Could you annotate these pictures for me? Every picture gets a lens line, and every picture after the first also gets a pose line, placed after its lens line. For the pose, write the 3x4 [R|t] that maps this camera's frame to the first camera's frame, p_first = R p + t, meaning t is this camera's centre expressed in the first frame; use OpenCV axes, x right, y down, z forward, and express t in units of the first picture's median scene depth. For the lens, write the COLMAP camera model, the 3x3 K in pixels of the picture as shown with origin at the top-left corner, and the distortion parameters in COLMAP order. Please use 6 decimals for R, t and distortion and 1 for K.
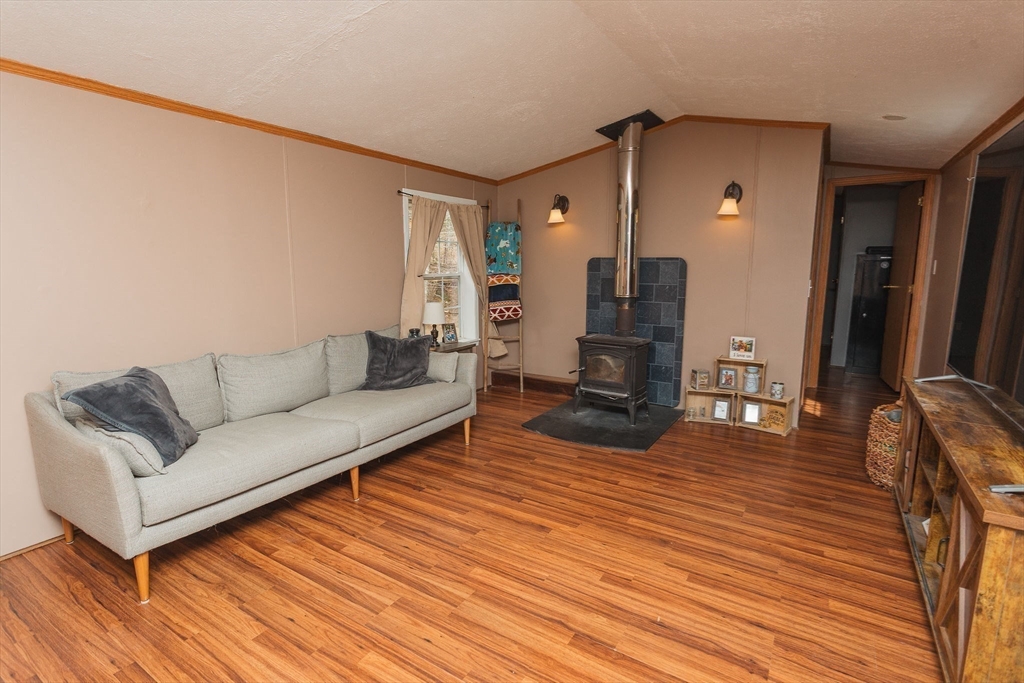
lens RADIAL K [[497.1, 0, 510.4], [0, 497.1, 339.2], [0, 0, 1]] dist [0.001007, -0.000104]
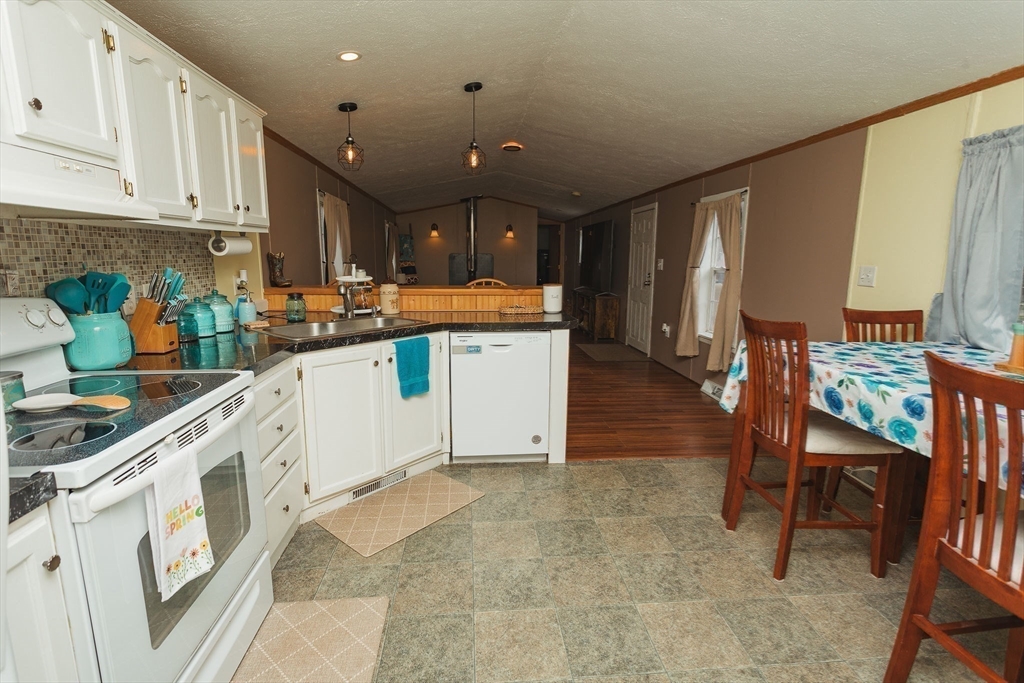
lens RADIAL K [[473.3, 0, 515.6], [0, 473.3, 334.8], [0, 0, 1]] dist [0.001675, 0.000298]
pose [[0.785621, -0.096098, 0.611199, -0.997765], [0.088380, 0.995164, 0.042867, 0.138140], [-0.612363, 0.020341, 0.790315, -0.874660]]
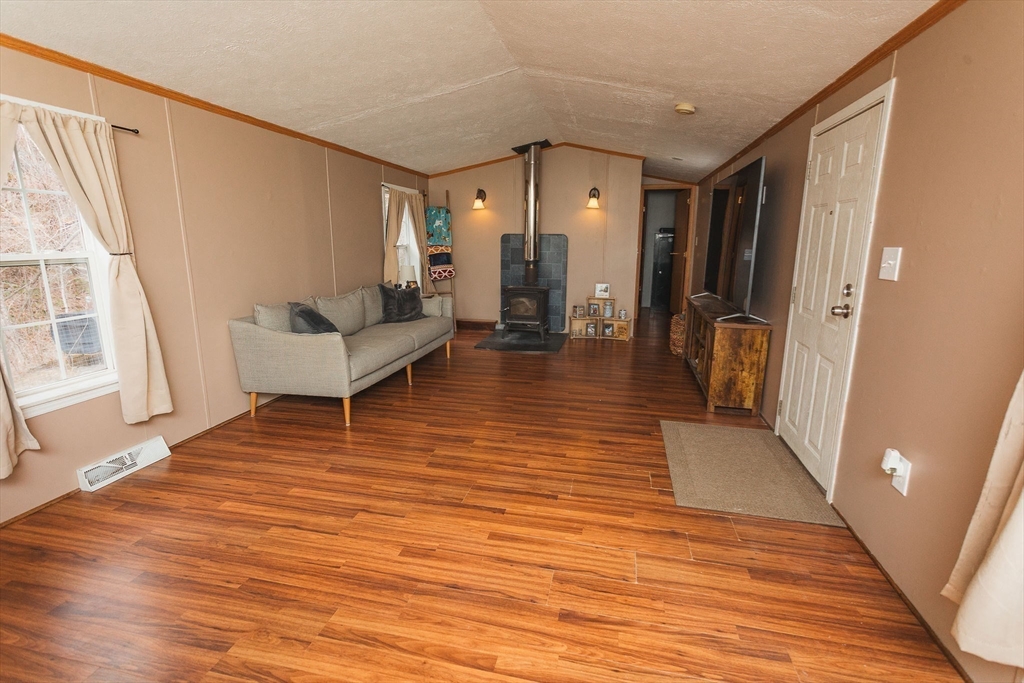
lens RADIAL K [[489.0, 0, 508.9], [0, 489.0, 337.9], [0, 0, 1]] dist [0.000206, -0.000025]
pose [[0.941605, -0.063357, 0.330706, -0.342638], [0.046342, 0.997176, 0.059092, 0.060189], [-0.333516, -0.040316, 0.941882, -0.393457]]
